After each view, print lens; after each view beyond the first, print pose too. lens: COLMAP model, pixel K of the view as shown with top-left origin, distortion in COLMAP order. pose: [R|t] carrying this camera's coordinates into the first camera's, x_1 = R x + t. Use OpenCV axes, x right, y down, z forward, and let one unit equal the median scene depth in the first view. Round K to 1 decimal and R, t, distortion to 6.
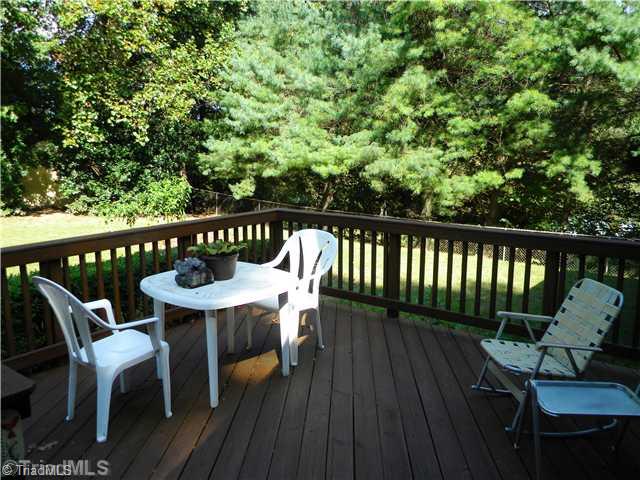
lens RADIAL K [[542.7, 0, 320.4], [0, 542.7, 241.9], [0, 0, 1]] dist [0.047407, 0.007084]
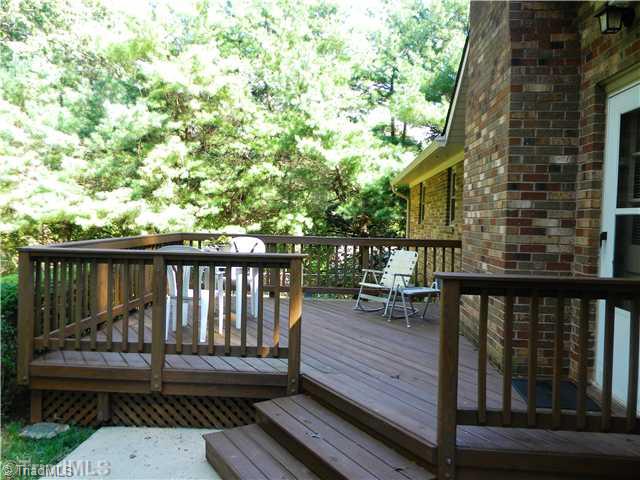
lens RADIAL K [[542.7, 0, 319.5], [0, 542.7, 237.9], [0, 0, 1]] dist [0.047407, 0.007084]
pose [[0.846296, -0.007107, 0.532665, -0.186547], [0.075786, 0.991347, -0.107183, 0.046655], [-0.527294, 0.131077, 0.839512, -0.128140]]
